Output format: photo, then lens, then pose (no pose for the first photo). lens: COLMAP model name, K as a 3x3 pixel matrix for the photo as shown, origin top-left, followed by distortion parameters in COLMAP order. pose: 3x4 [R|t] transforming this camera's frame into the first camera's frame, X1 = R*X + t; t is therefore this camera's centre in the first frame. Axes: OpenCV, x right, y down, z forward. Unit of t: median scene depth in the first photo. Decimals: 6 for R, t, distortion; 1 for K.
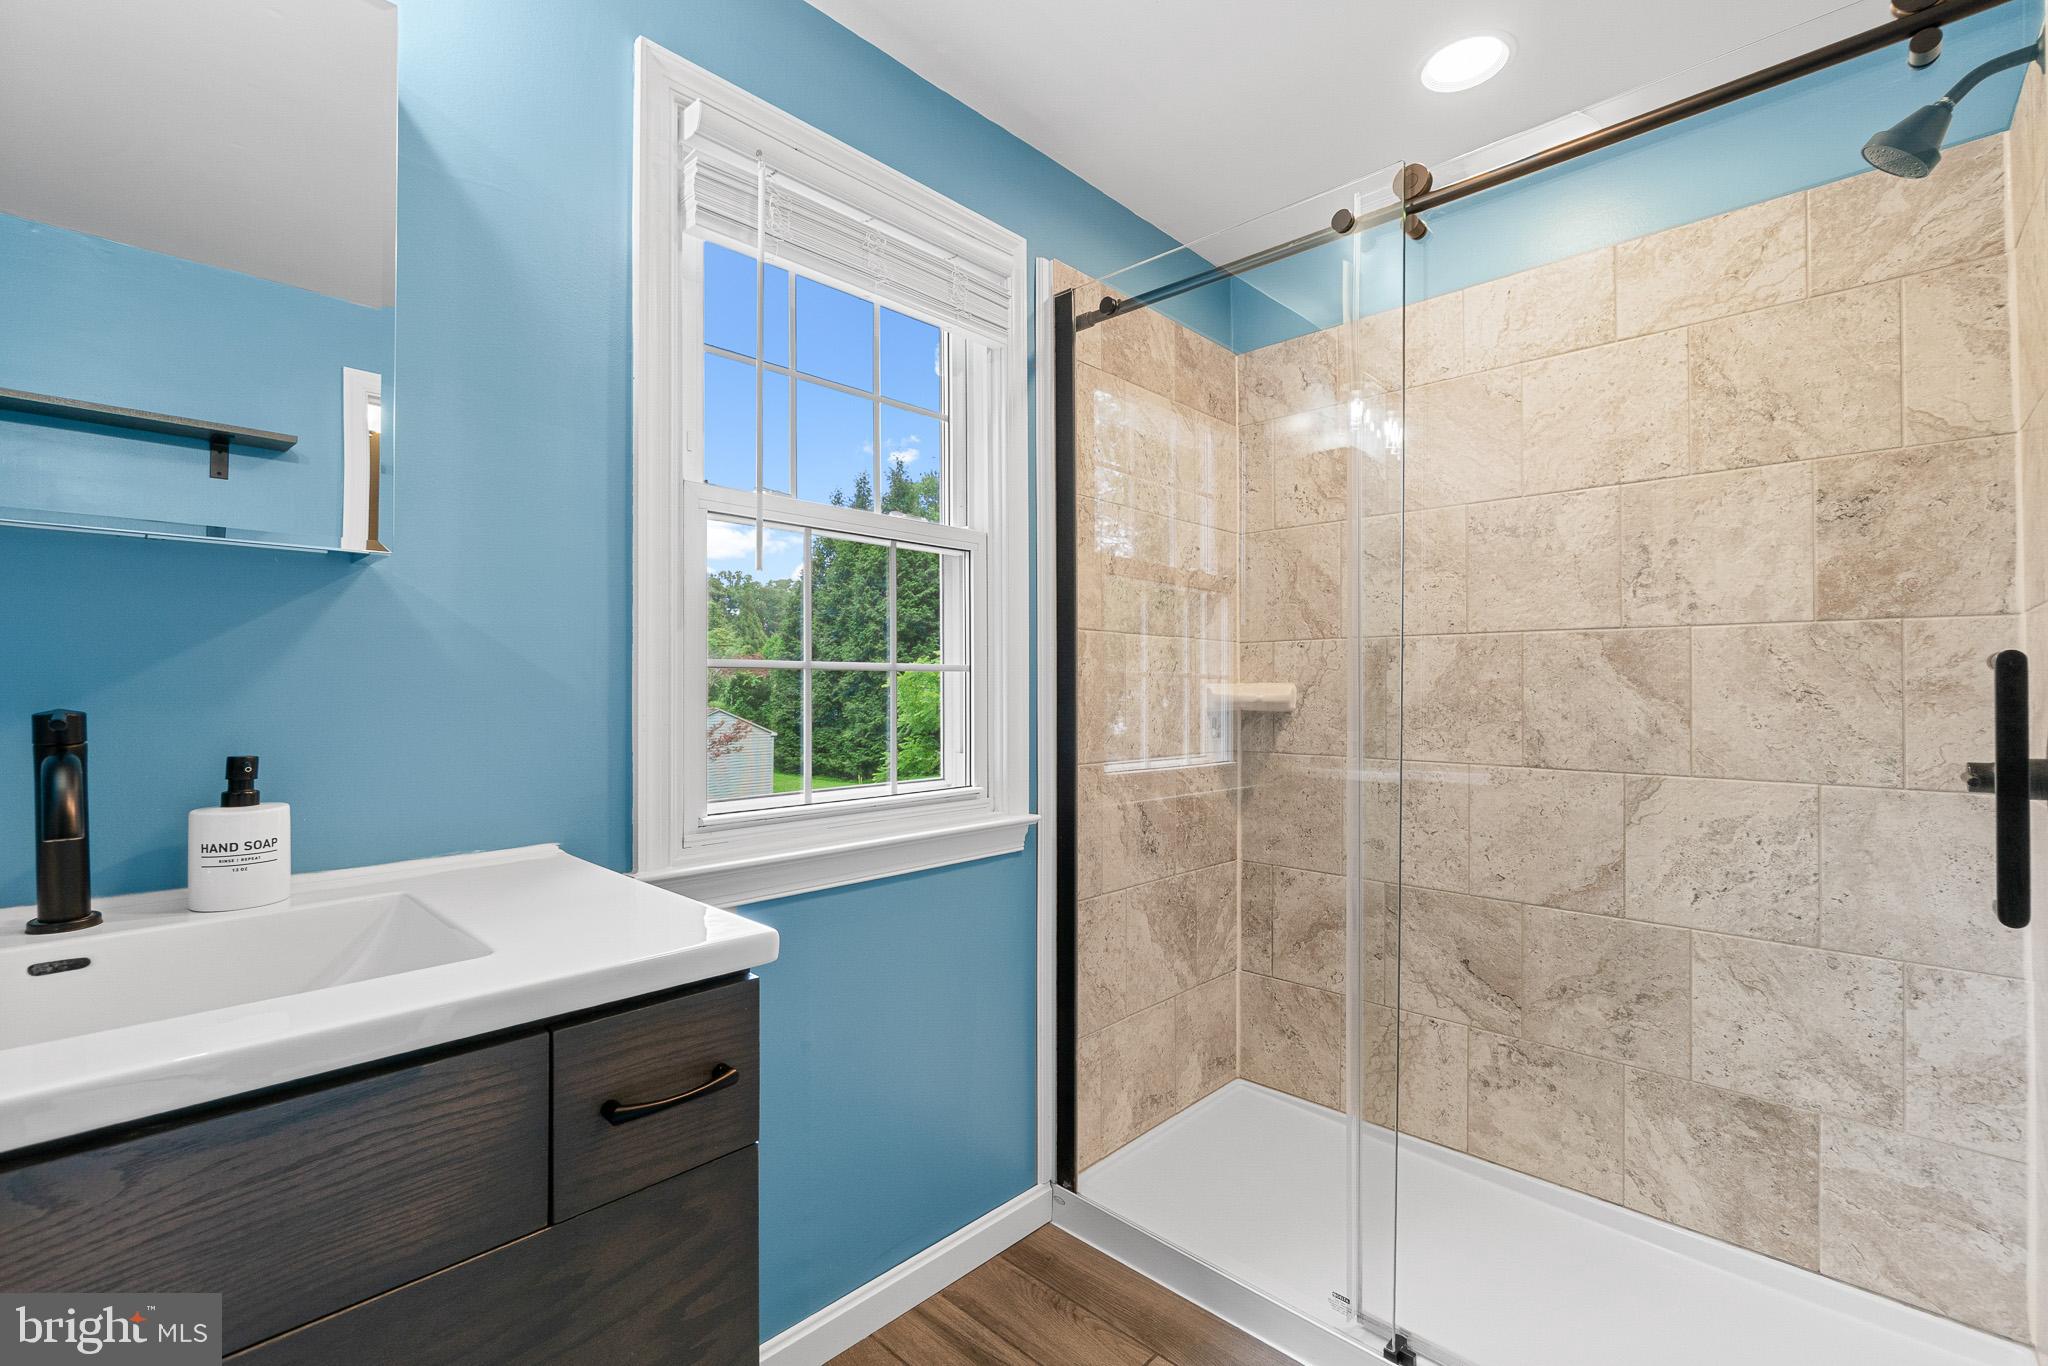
lens RADIAL K [[893.9, 0, 1022.7], [0, 893.9, 668.0], [0, 0, 1]] dist [-0.003847, -0.000507]
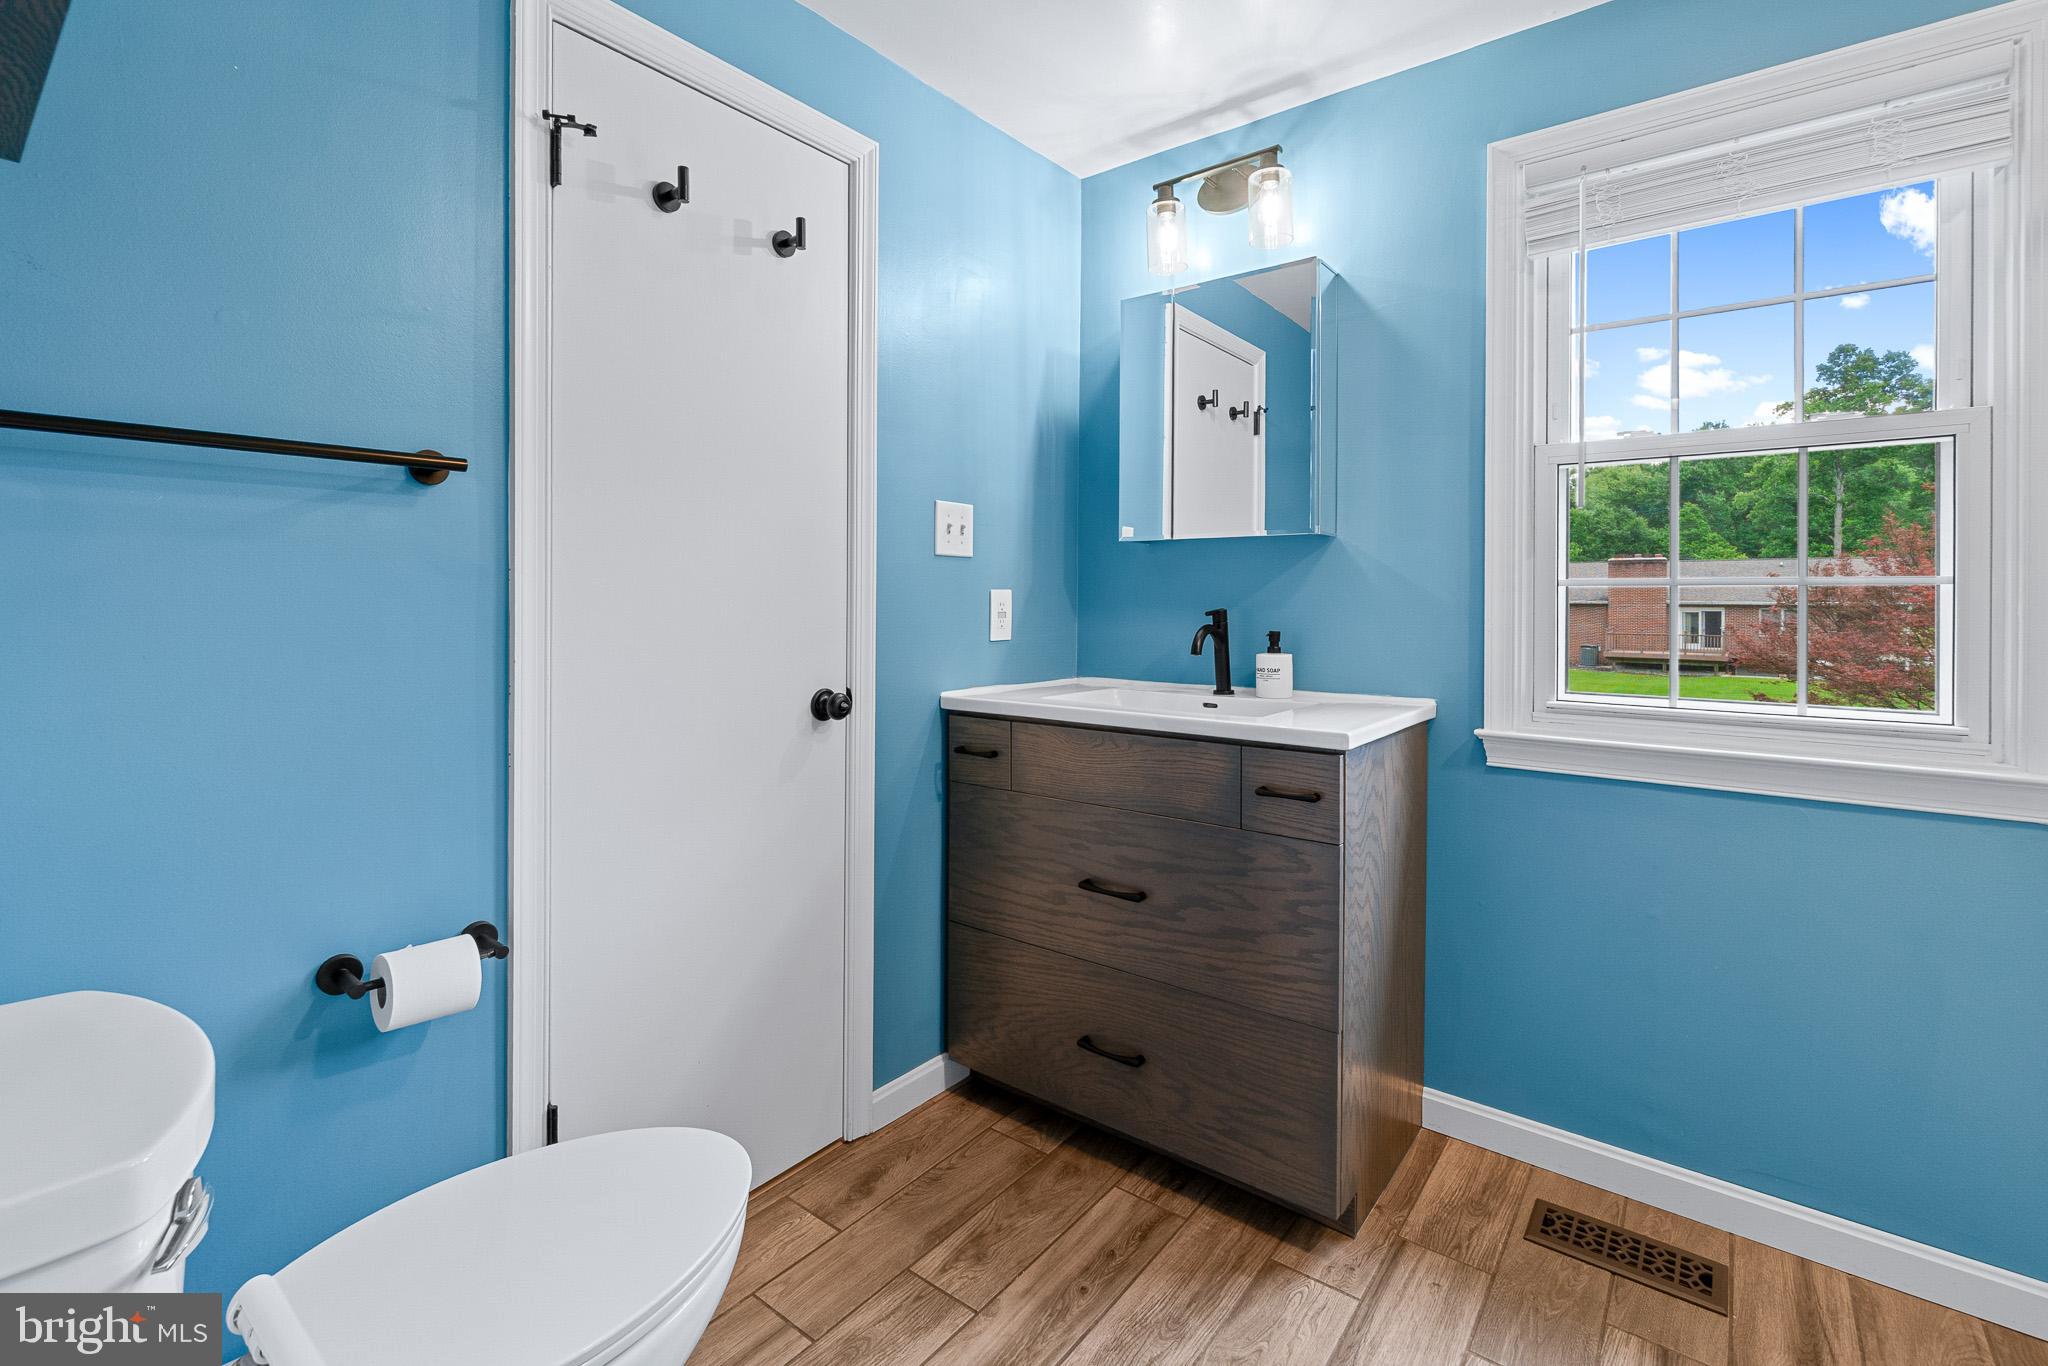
lens RADIAL K [[893.9, 0, 1014.8], [0, 893.9, 613.2], [0, 0, 1]] dist [-0.003847, -0.000507]
pose [[0.098691, 0.005224, -0.995104, 1.245774], [0.008116, 0.999949, 0.006055, 0.035508], [0.995085, -0.008673, 0.098643, 0.140123]]
